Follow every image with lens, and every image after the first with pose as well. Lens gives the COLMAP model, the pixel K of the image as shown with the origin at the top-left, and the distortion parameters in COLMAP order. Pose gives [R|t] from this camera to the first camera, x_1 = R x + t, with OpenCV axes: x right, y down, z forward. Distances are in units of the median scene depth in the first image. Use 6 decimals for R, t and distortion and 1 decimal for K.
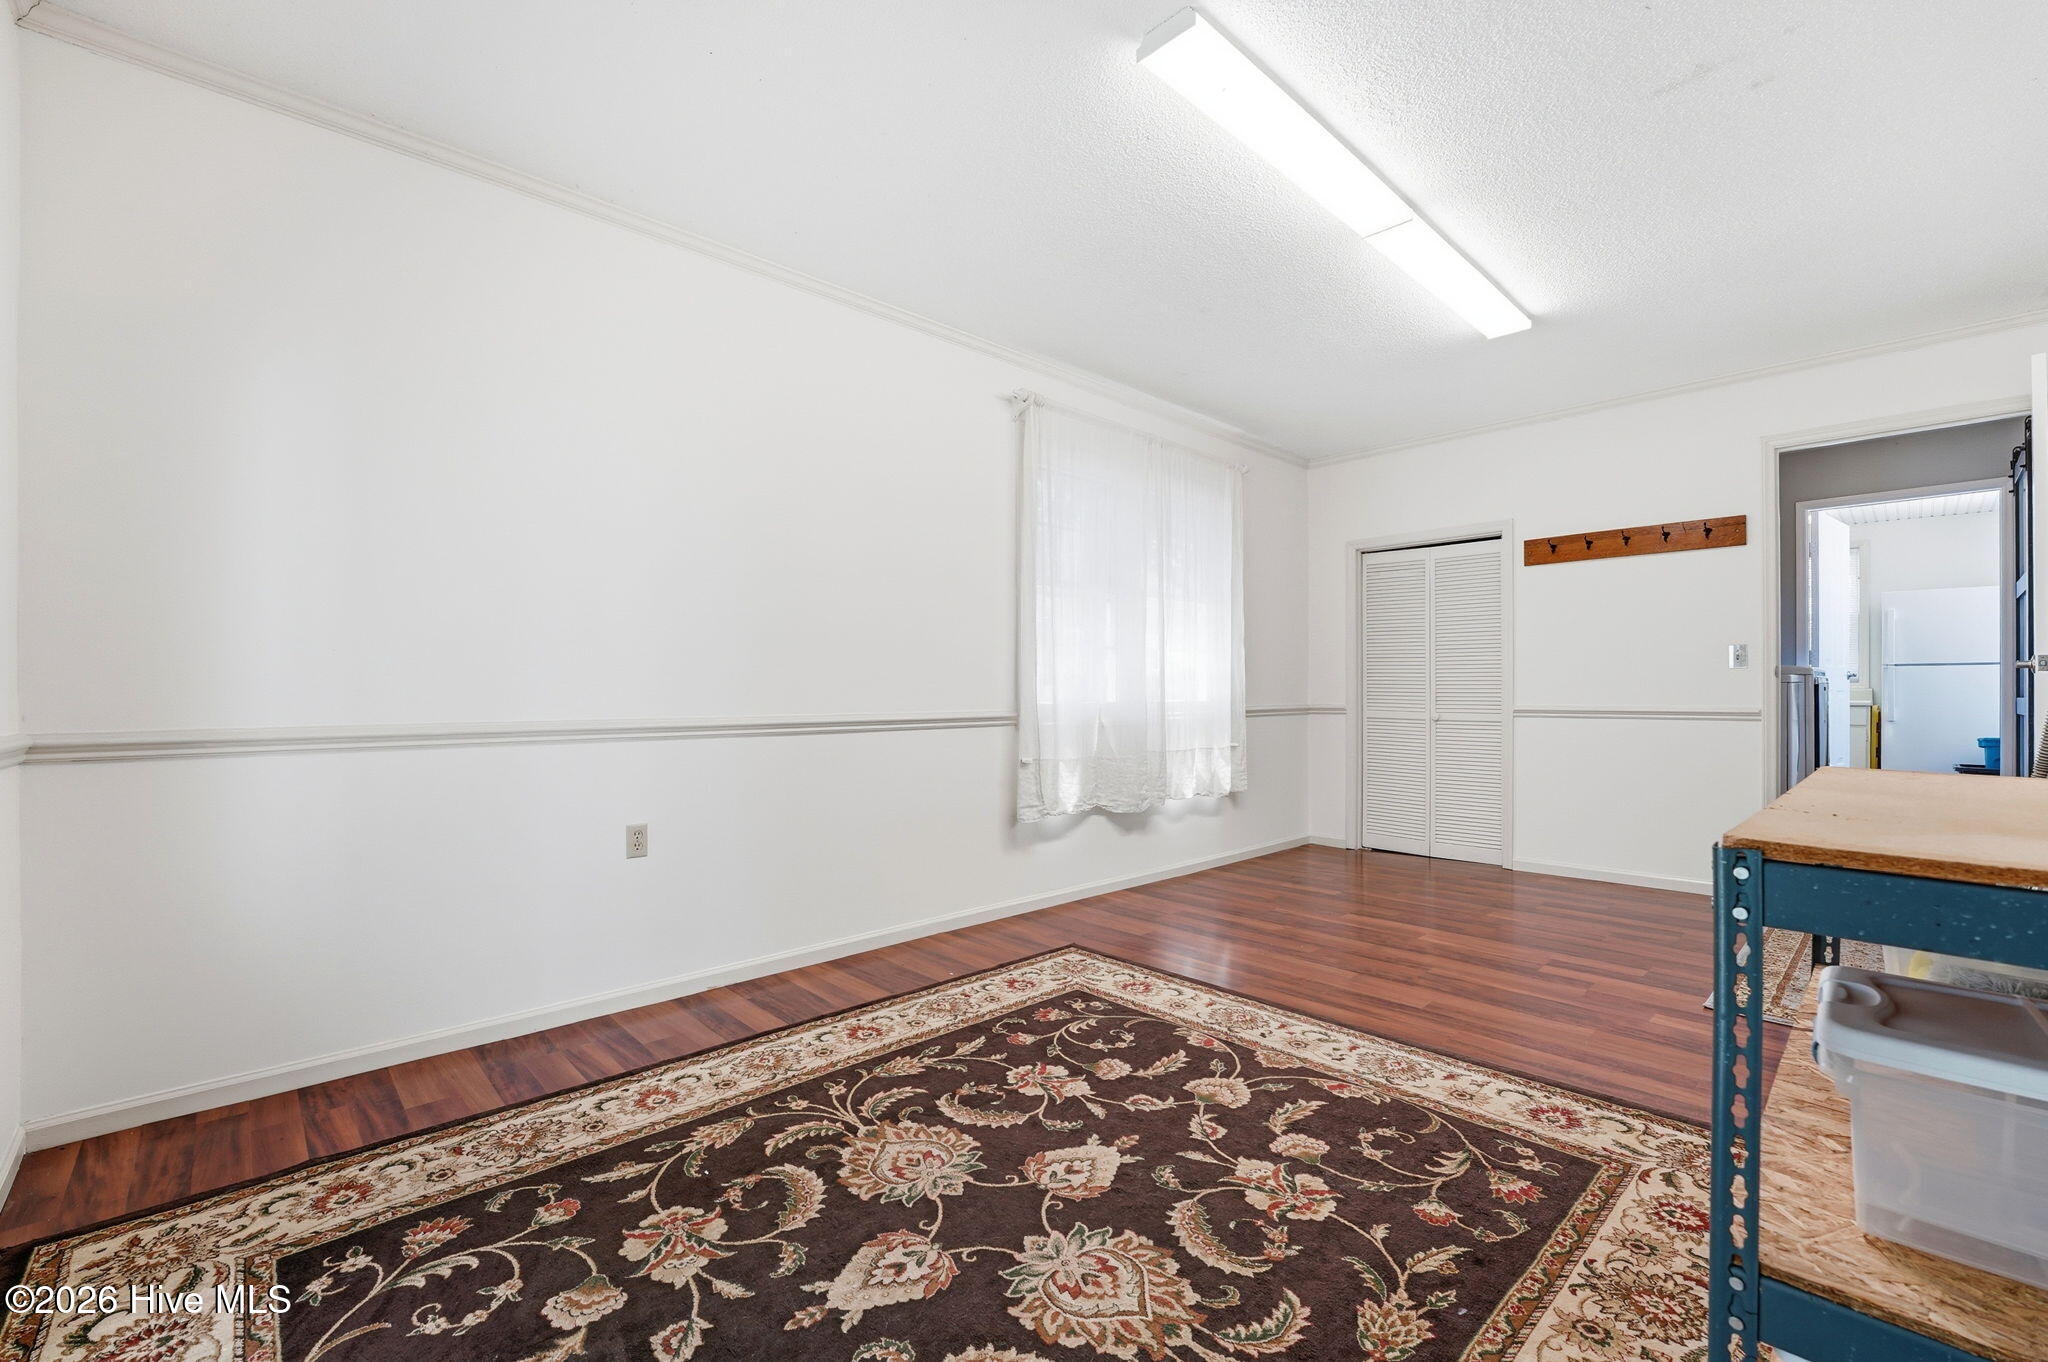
lens RADIAL K [[838.9, 0, 1025.5], [0, 838.9, 687.3], [0, 0, 1]] dist [-0.020077, 0.000404]
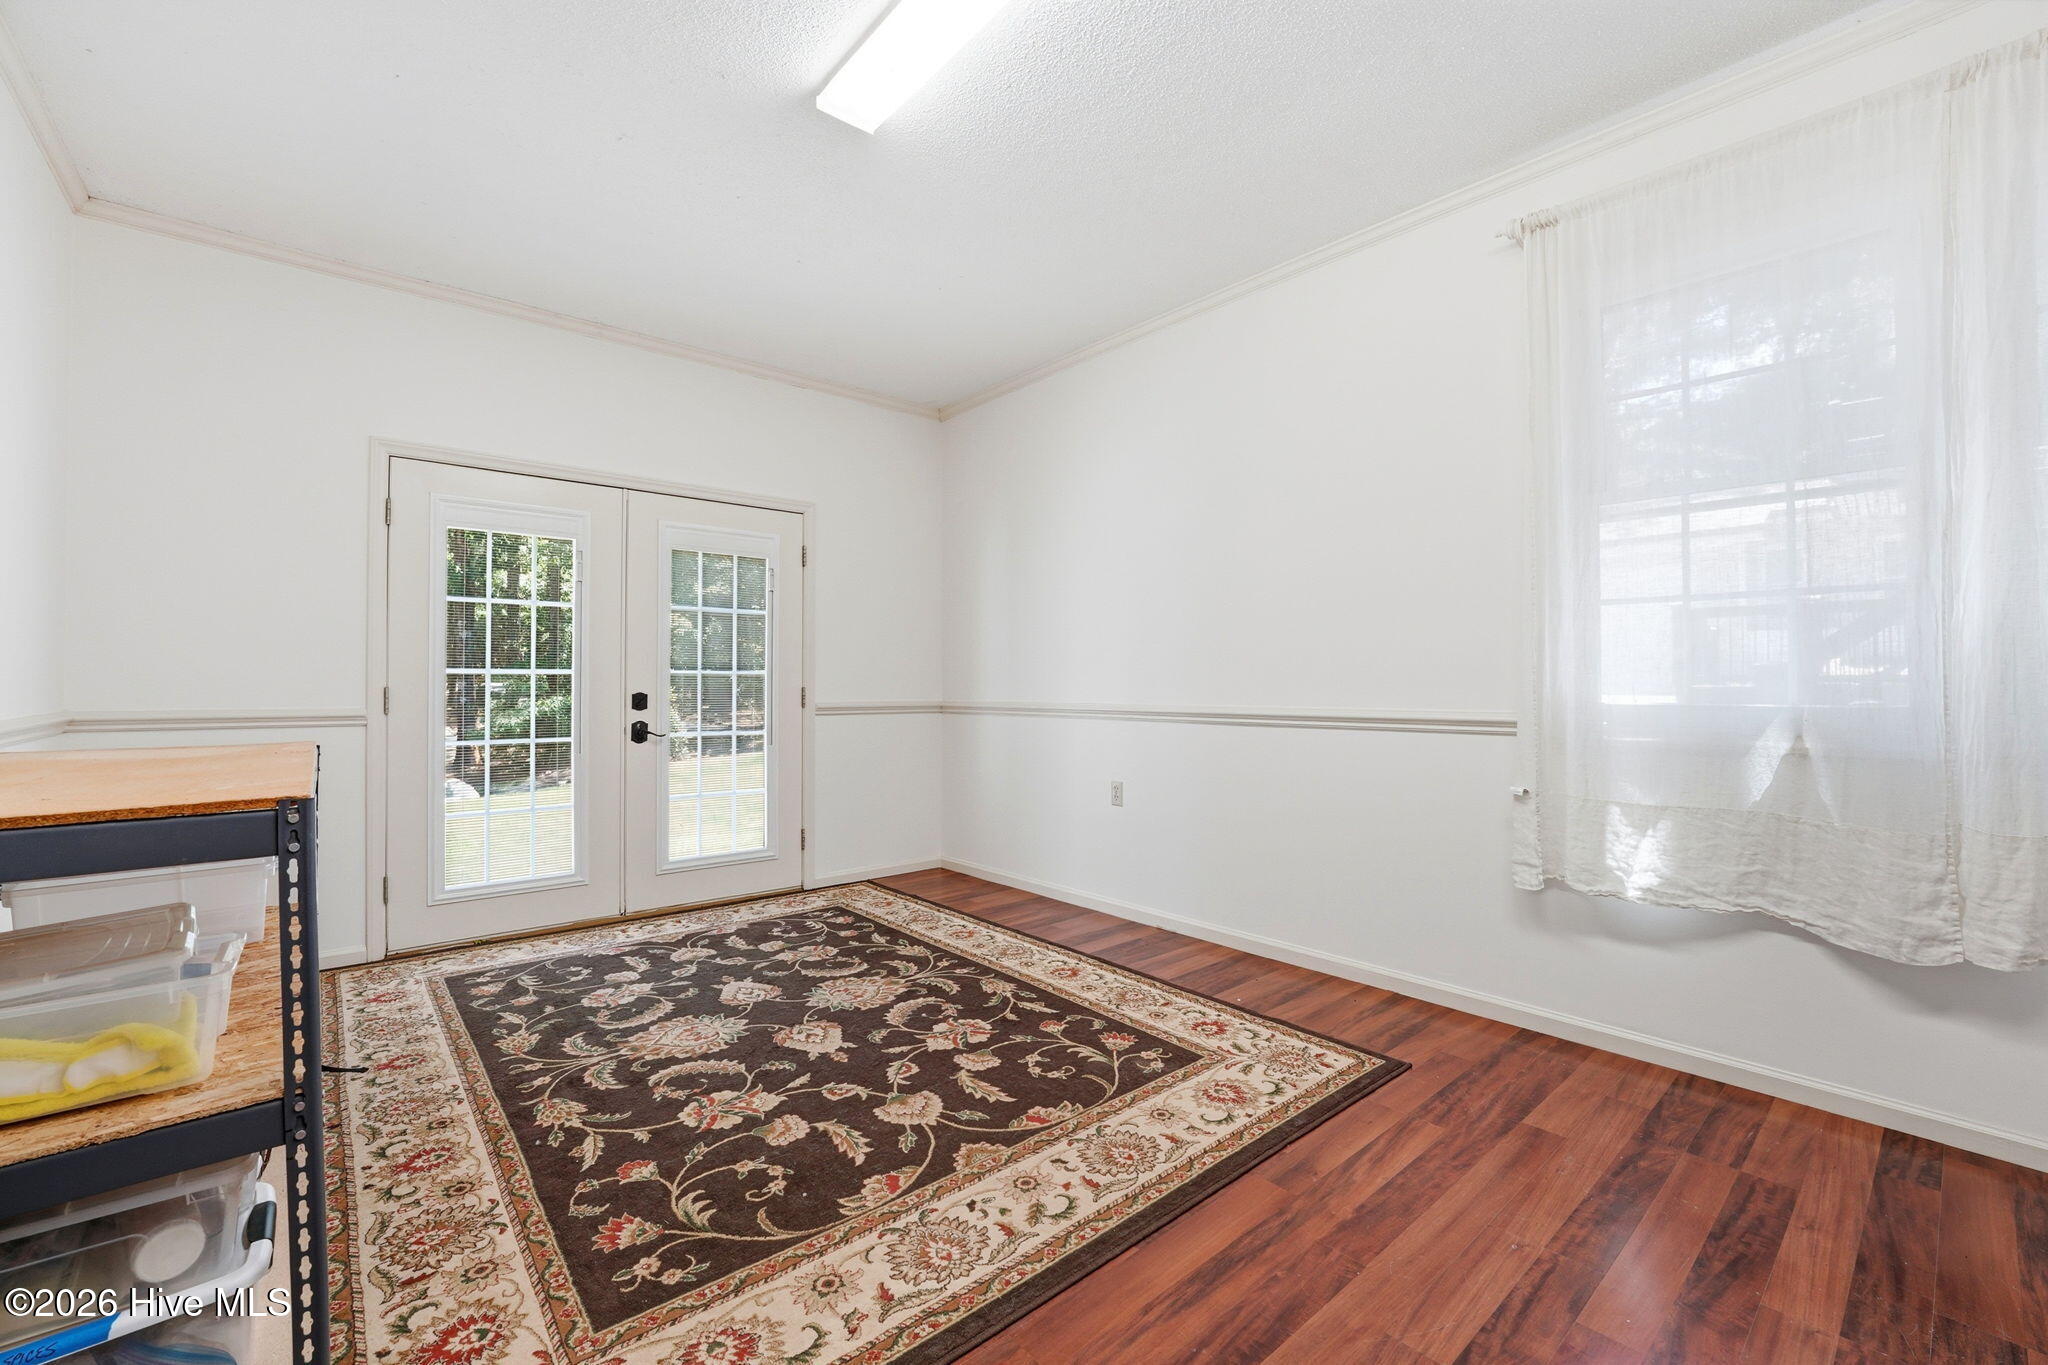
lens RADIAL K [[838.9, 0, 1027.6], [0, 838.9, 684.5], [0, 0, 1]] dist [-0.020077, 0.000404]
pose [[-0.035464, -0.001023, -0.999370, 1.255170], [0.007930, 0.999968, -0.001305, 0.008705], [0.999339, -0.007971, -0.035455, 1.253004]]
